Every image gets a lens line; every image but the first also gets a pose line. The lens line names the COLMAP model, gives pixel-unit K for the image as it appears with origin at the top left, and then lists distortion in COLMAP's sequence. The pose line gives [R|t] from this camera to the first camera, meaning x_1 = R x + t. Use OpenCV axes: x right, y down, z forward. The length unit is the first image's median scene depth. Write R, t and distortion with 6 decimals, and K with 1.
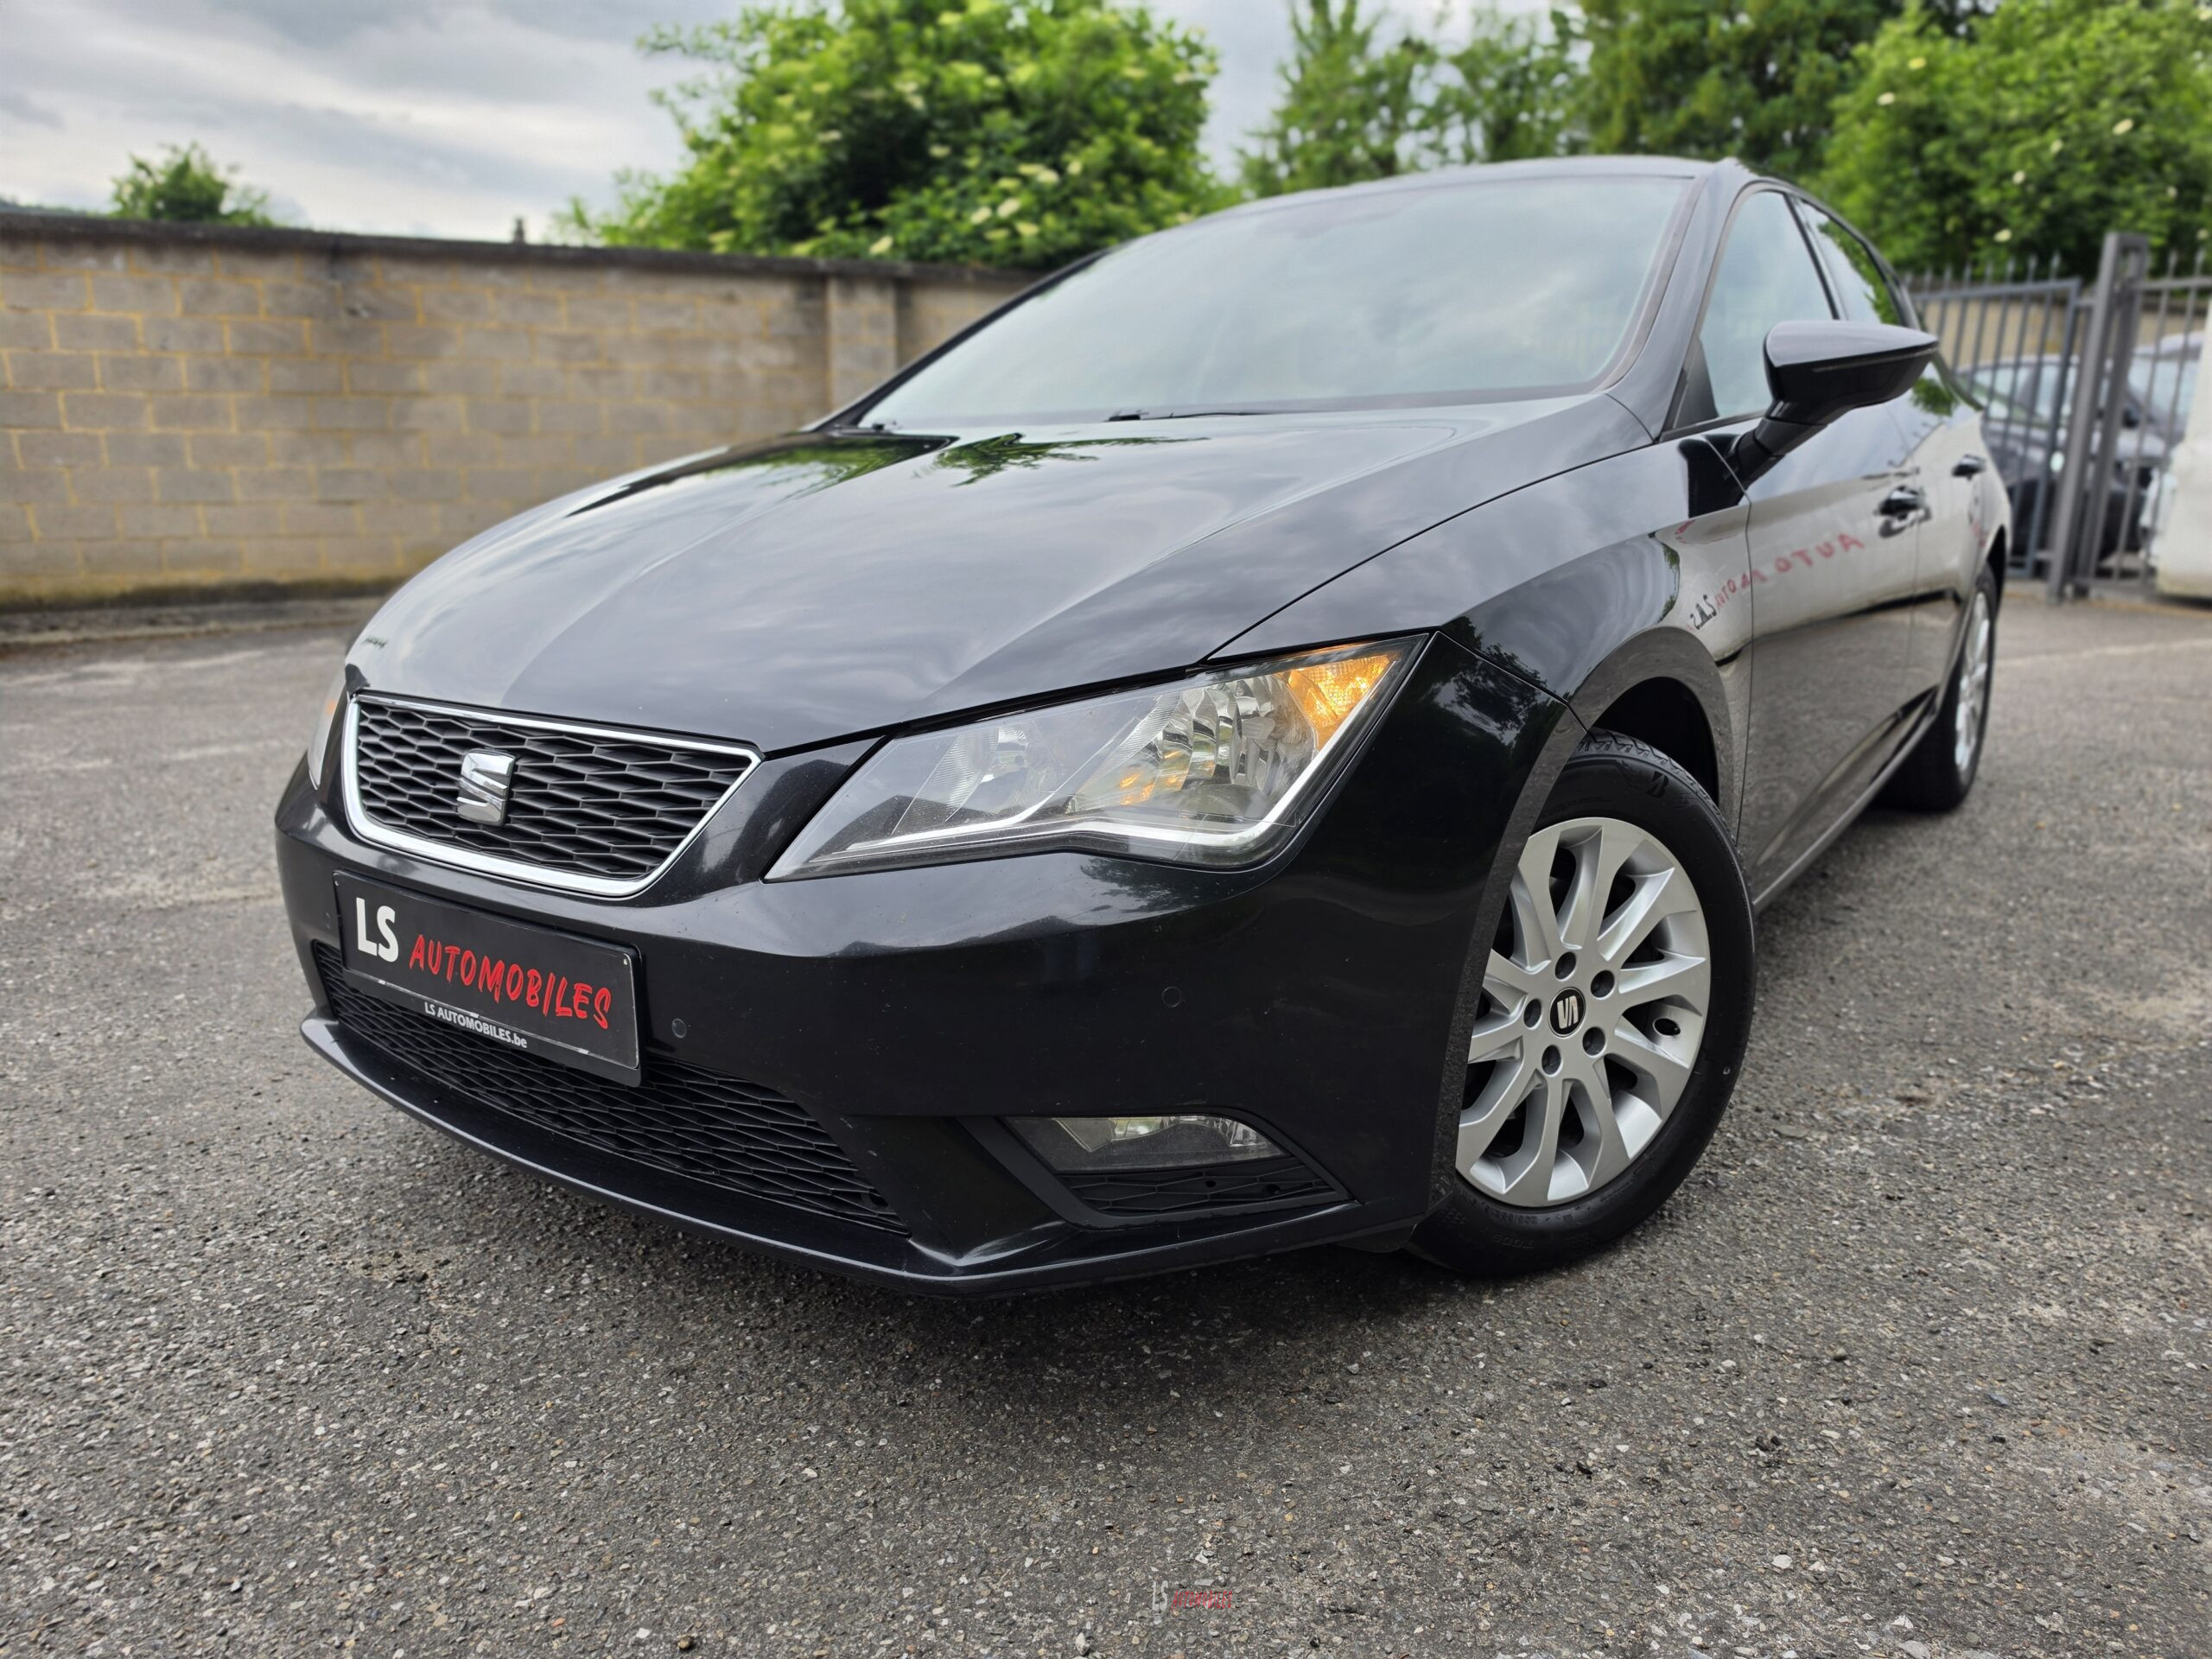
lens RADIAL K [[1584.5, 0, 1114.8], [0, 1584.5, 826.2], [0, 0, 1]] dist [0.012539, -0.006747]
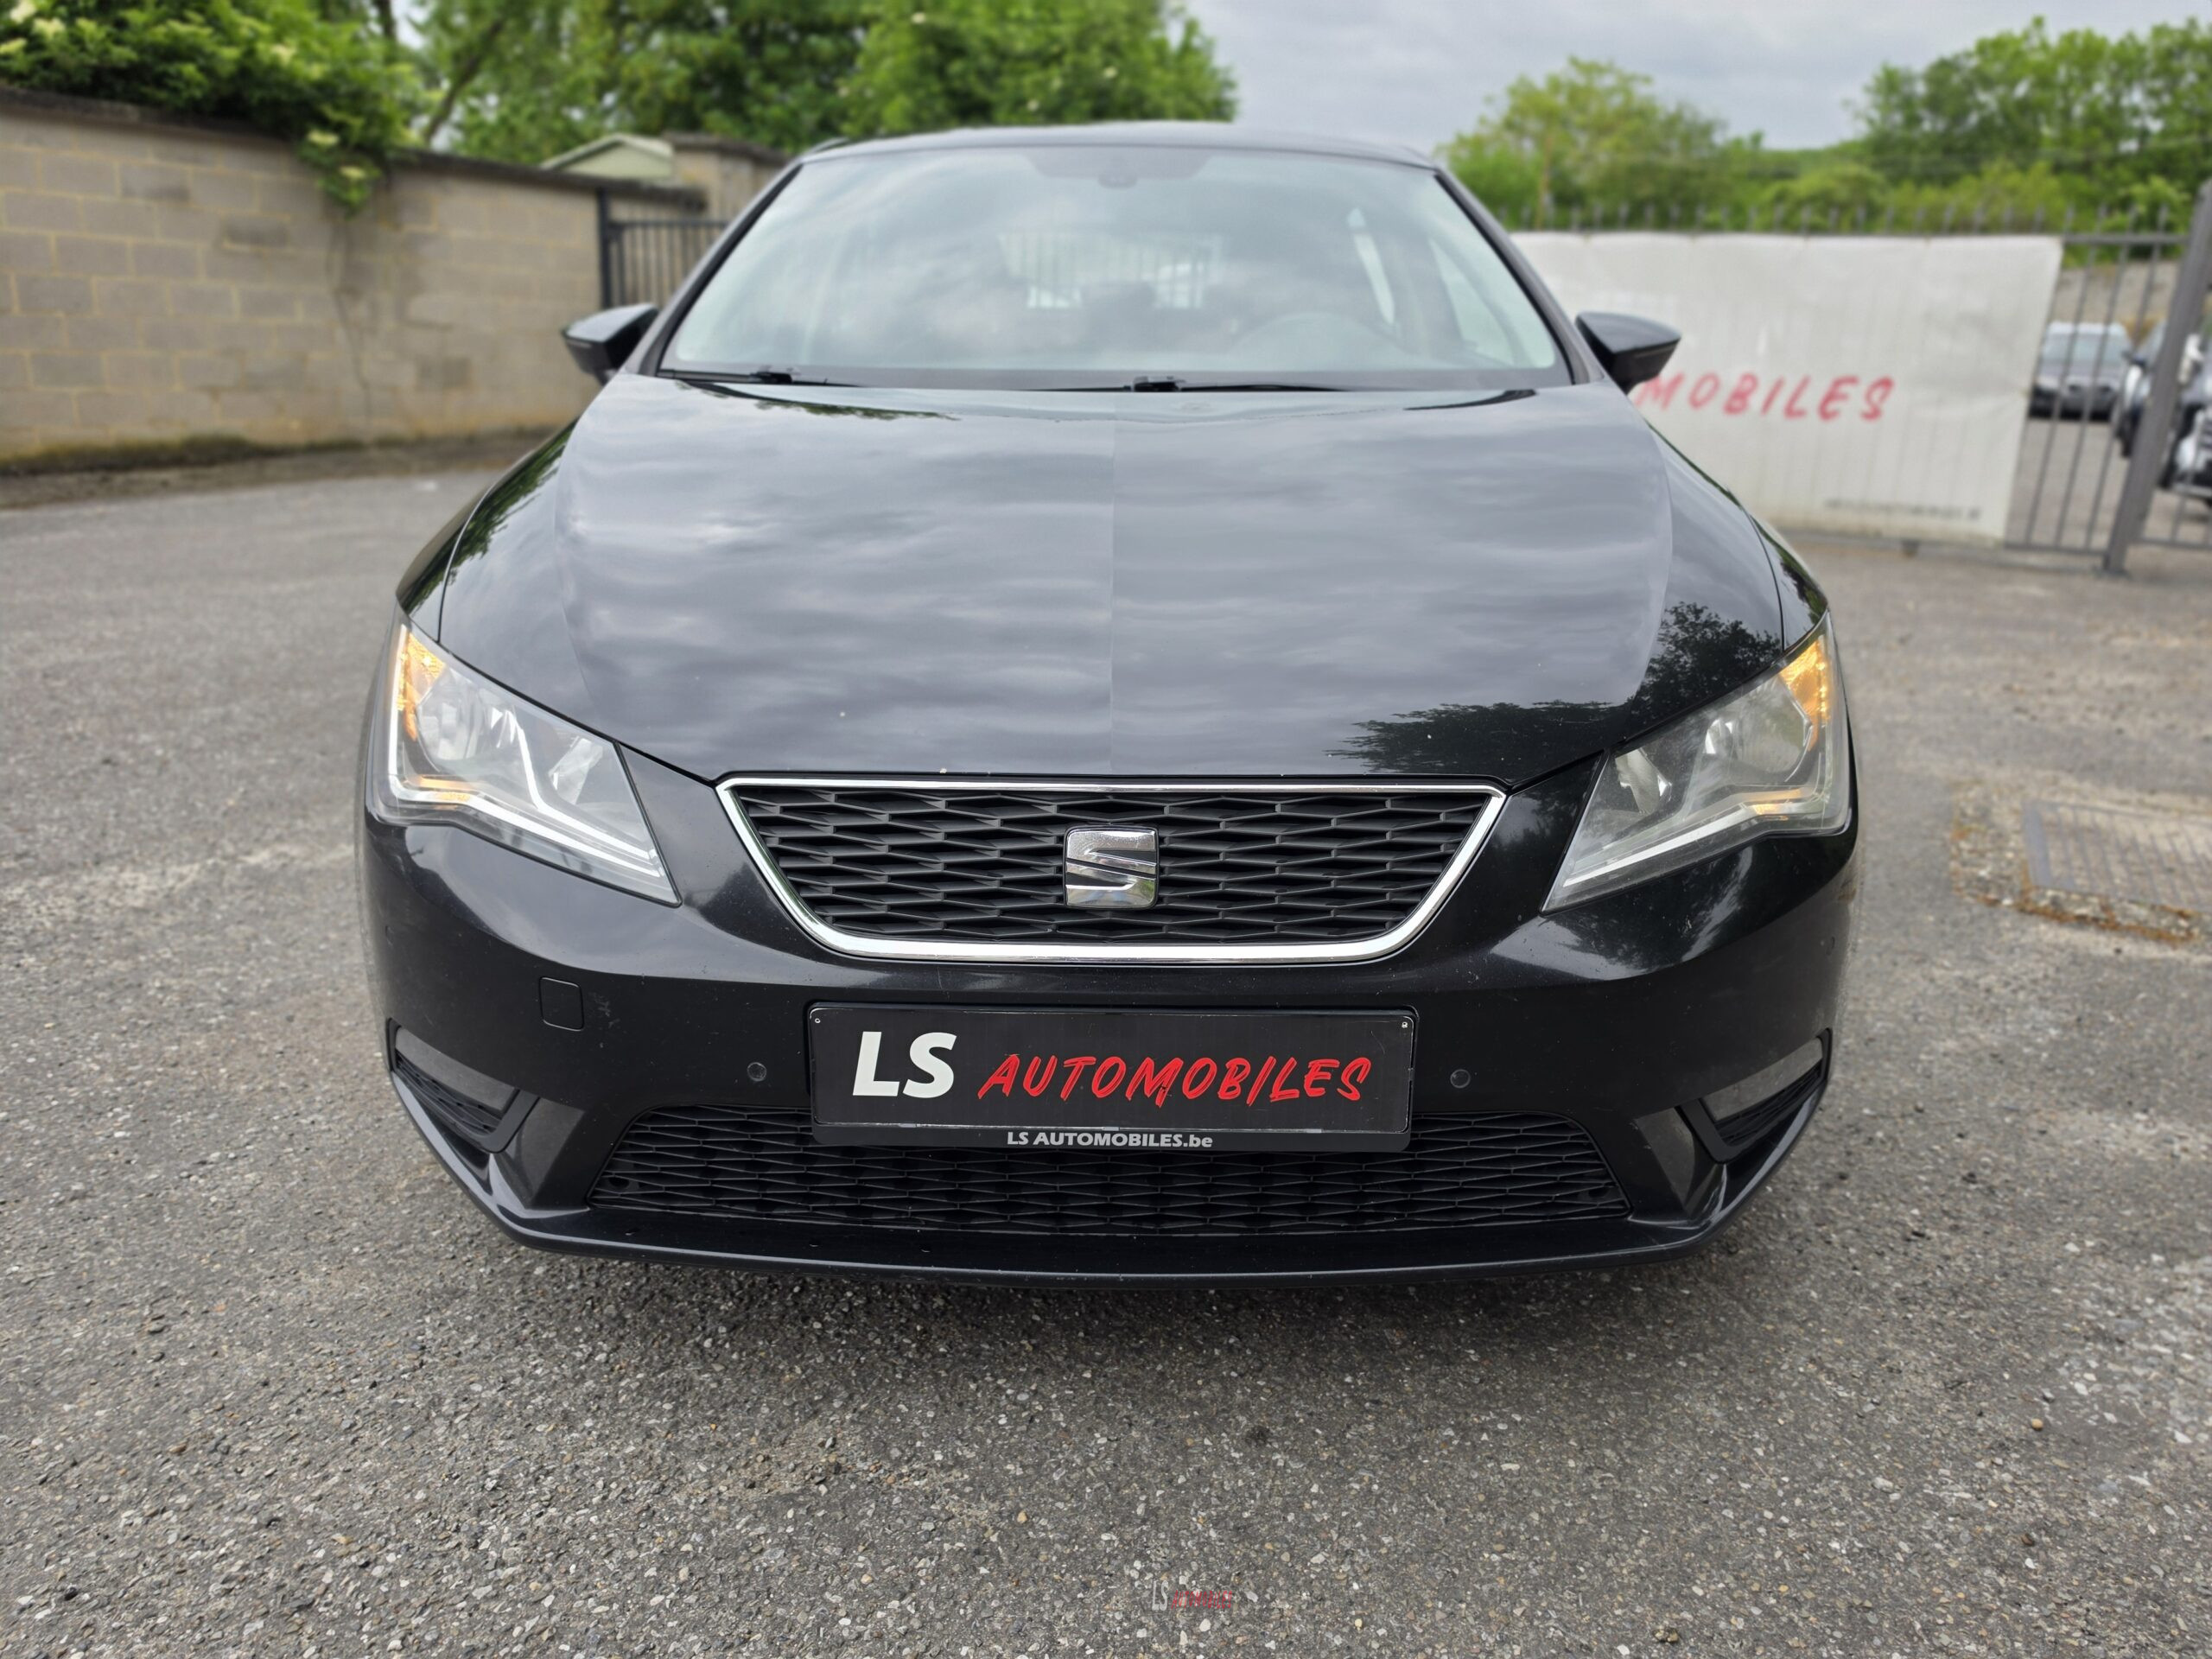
lens RADIAL K [[1584.5, 0, 1114.8], [0, 1584.5, 826.2], [0, 0, 1]] dist [0.012539, -0.006747]
pose [[0.796128, -0.152724, 0.585539, -0.841377], [0.108139, 0.987958, 0.110655, -0.132947], [-0.595387, -0.024776, 0.803057, 0.295632]]
